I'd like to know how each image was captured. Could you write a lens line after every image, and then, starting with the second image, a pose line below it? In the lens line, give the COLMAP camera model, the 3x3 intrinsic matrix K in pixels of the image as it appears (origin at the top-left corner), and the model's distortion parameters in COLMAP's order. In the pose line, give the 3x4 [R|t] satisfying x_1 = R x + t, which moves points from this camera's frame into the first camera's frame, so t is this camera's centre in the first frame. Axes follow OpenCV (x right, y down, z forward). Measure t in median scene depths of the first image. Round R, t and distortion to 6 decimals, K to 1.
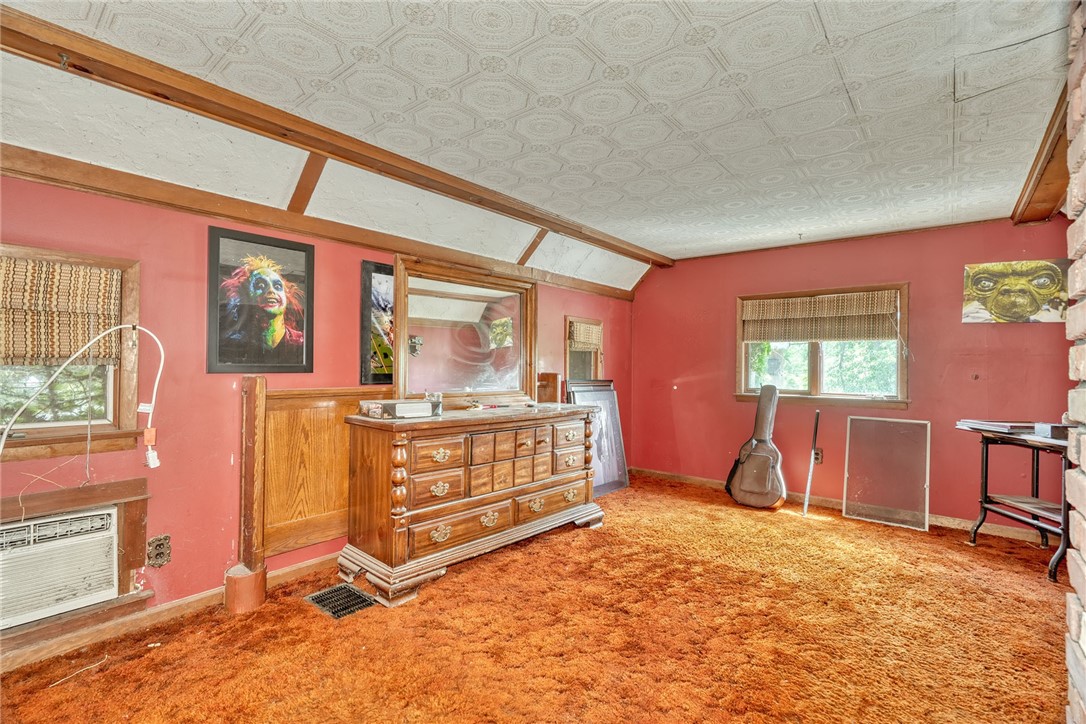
lens RADIAL K [[488.9, 0, 536.9], [0, 488.9, 367.1], [0, 0, 1]] dist [-0.003714, 0.003333]
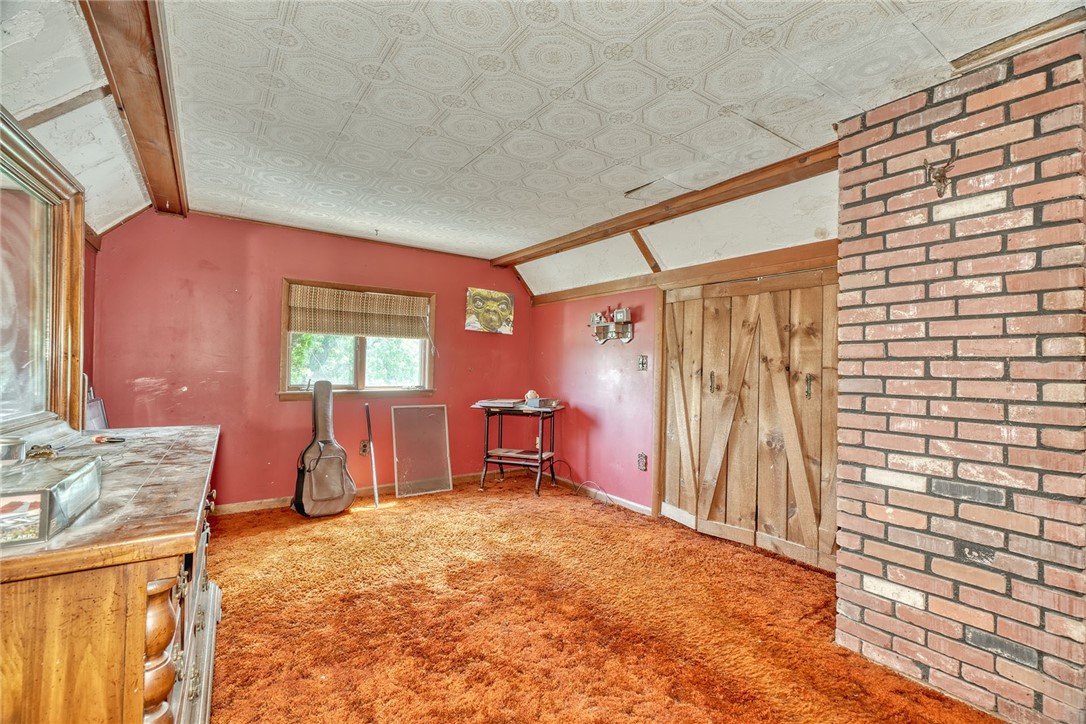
lens RADIAL K [[488.9, 0, 544.7], [0, 488.9, 367.1], [0, 0, 1]] dist [-0.003714, 0.003333]
pose [[0.255848, -0.010565, 0.966659, -0.392109], [-0.012068, 0.999827, 0.014121, -0.009031], [-0.966642, -0.015278, 0.255677, 0.452863]]
